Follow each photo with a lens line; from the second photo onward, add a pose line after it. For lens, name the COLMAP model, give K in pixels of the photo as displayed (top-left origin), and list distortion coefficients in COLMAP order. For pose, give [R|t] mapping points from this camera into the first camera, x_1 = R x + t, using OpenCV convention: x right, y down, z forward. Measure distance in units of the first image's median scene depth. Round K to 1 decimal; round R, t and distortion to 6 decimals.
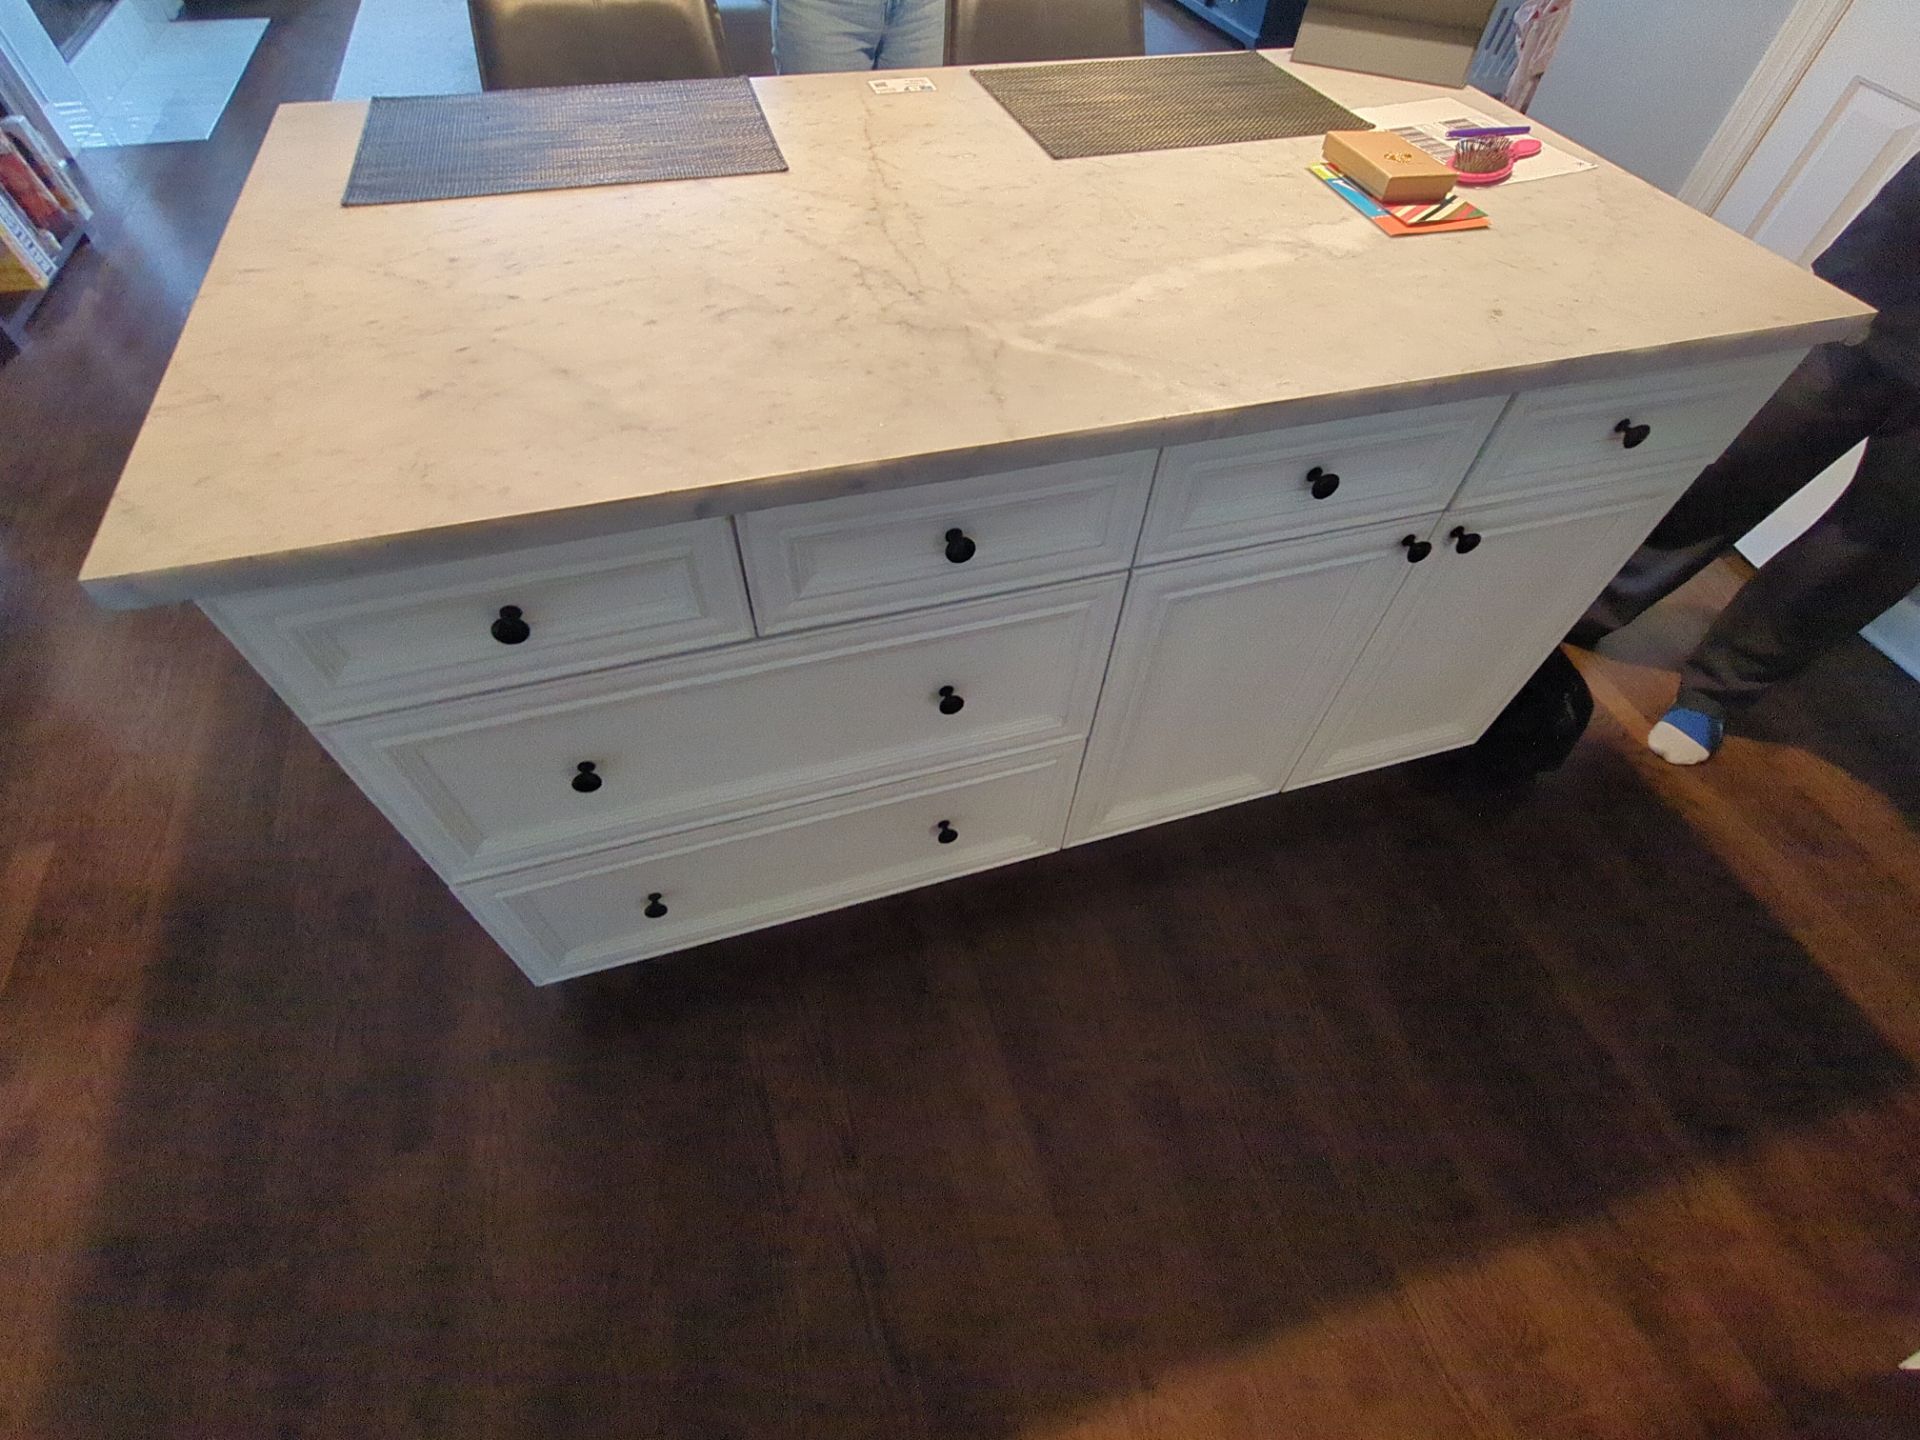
lens RADIAL K [[880.3, 0, 957.1], [0, 880.3, 721.5], [0, 0, 1]] dist [-0.004509, -0.000307]
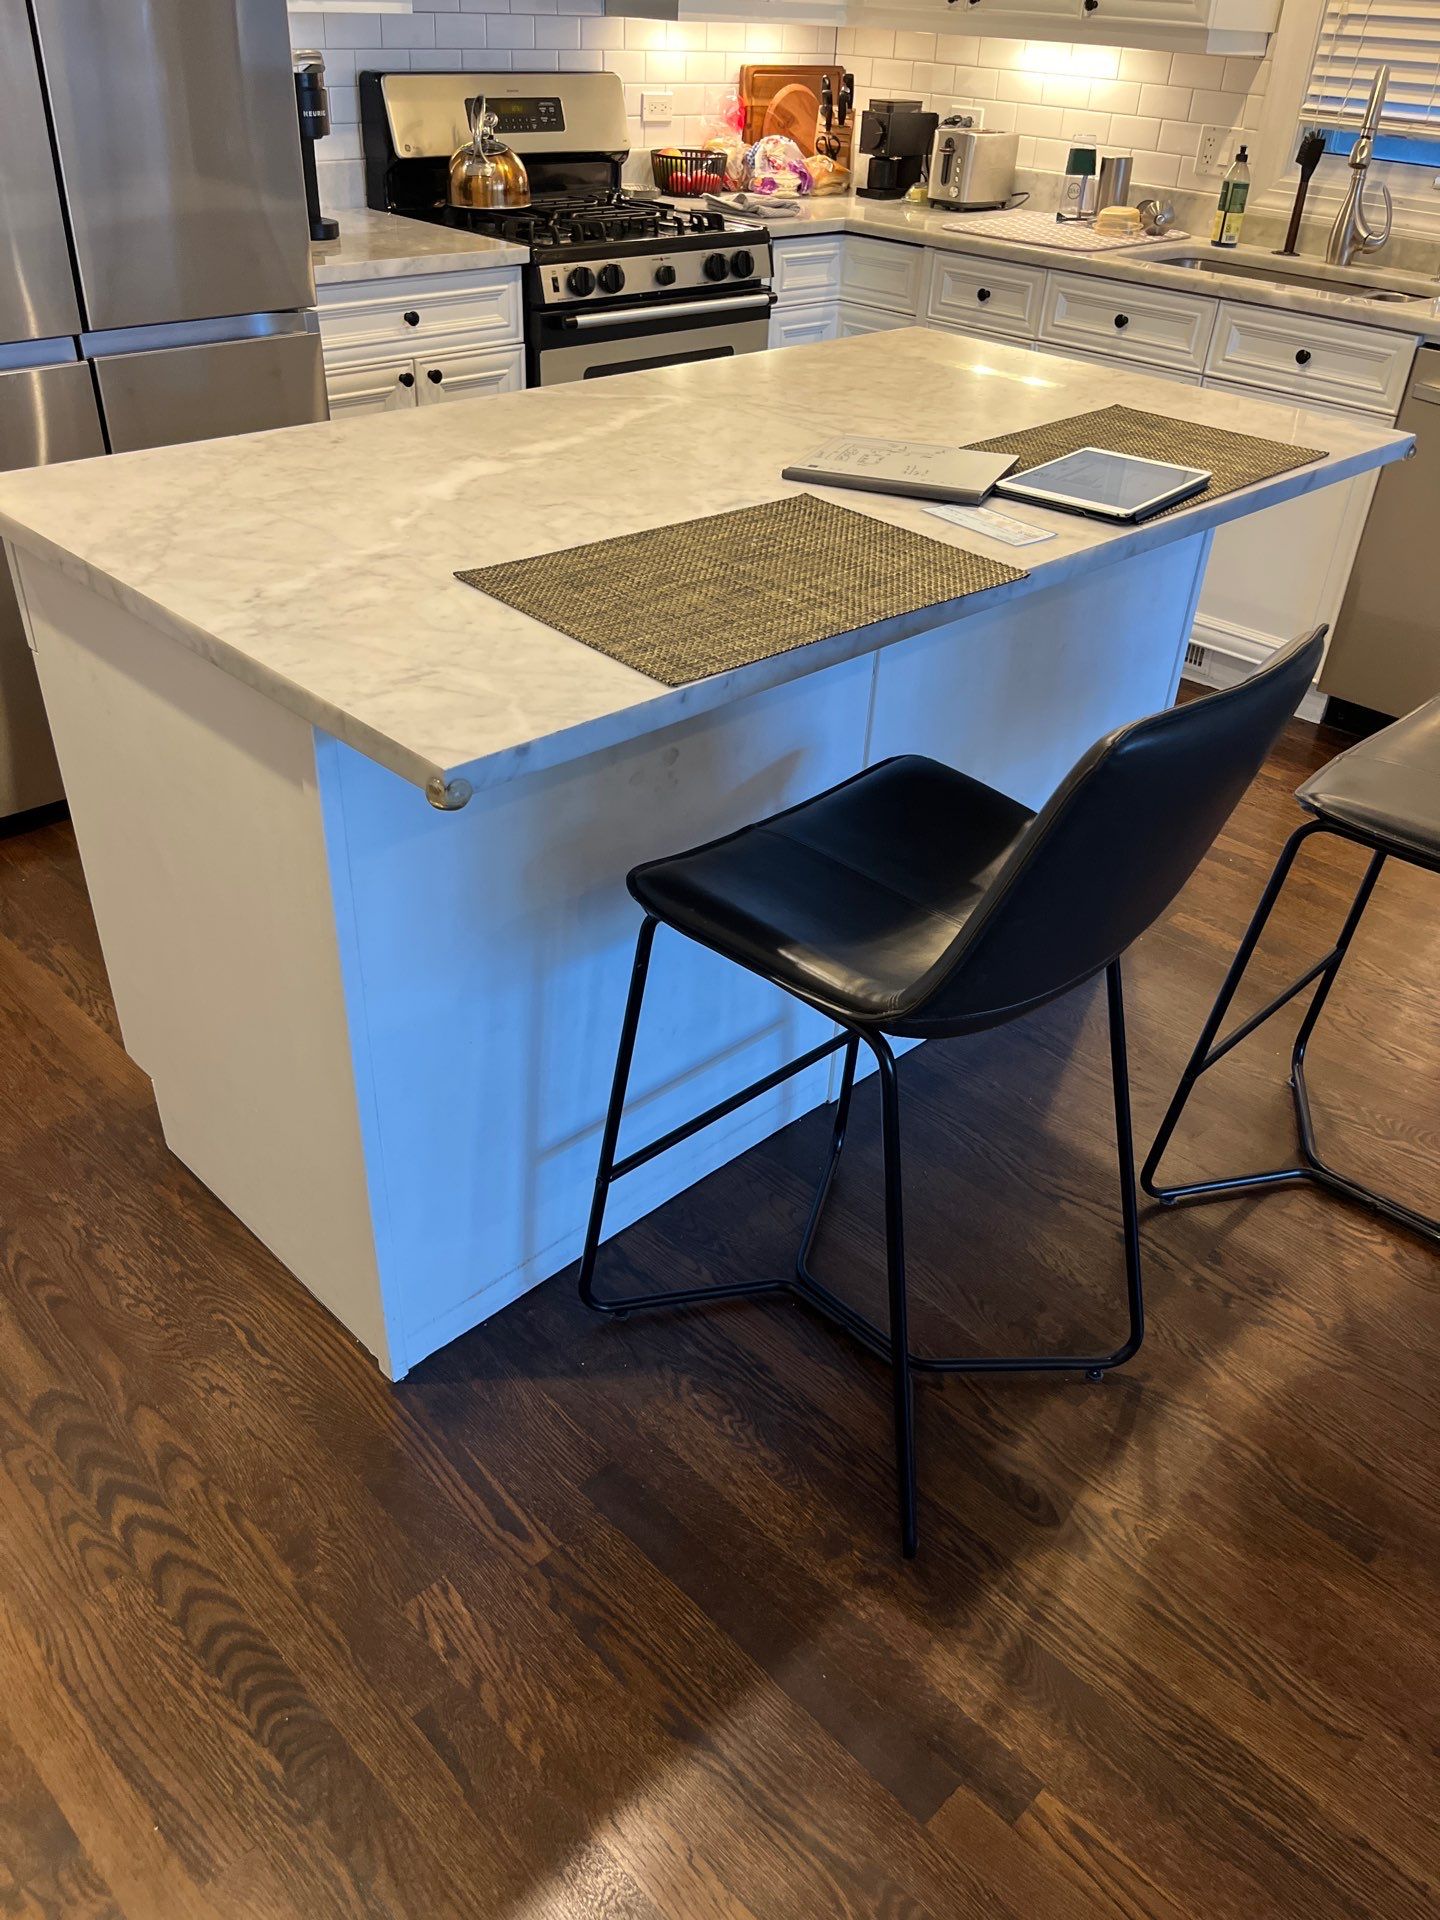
lens RADIAL K [[1460.2, 0, 724.9], [0, 1460.2, 967.3], [0, 0, 1]] dist [0.044257, -0.053104]
pose [[-0.883194, 0.196597, -0.425815, 1.104847], [-0.411359, 0.111393, 0.904641, -2.335652], [0.225283, 0.974136, -0.017509, 1.792233]]
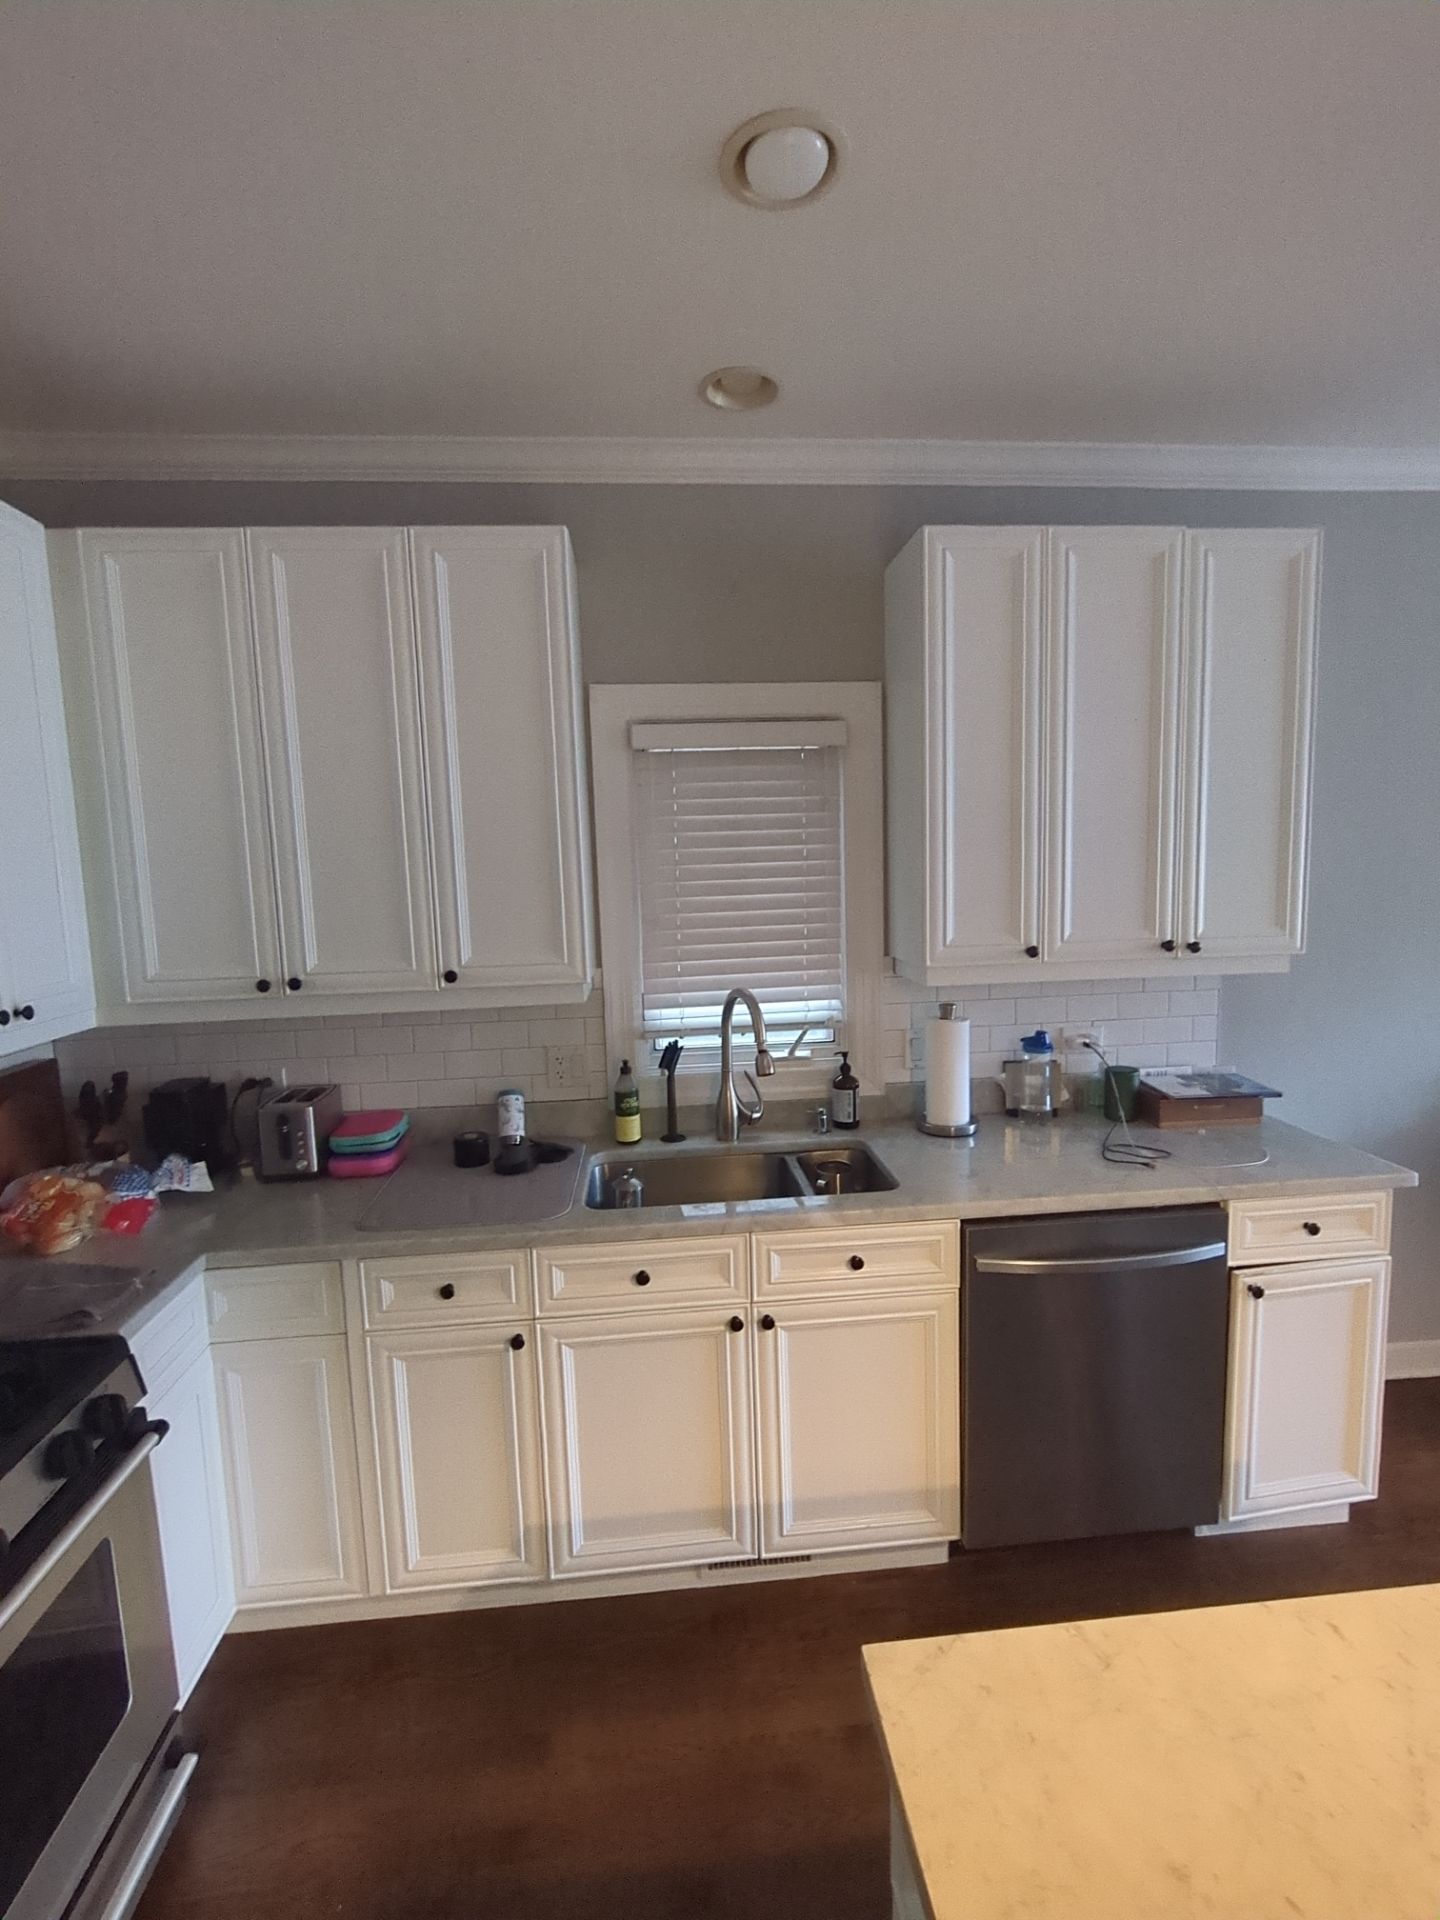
lens RADIAL K [[891.9, 0, 720.9], [0, 891.9, 953.4], [0, 0, 1]] dist [-0.002766, 0.000972]
pose [[-0.210953, 0.080152, -0.974205, 0.198999], [-0.755642, 0.618852, 0.214541, -0.621238], [0.620084, 0.781408, -0.069982, 0.075789]]
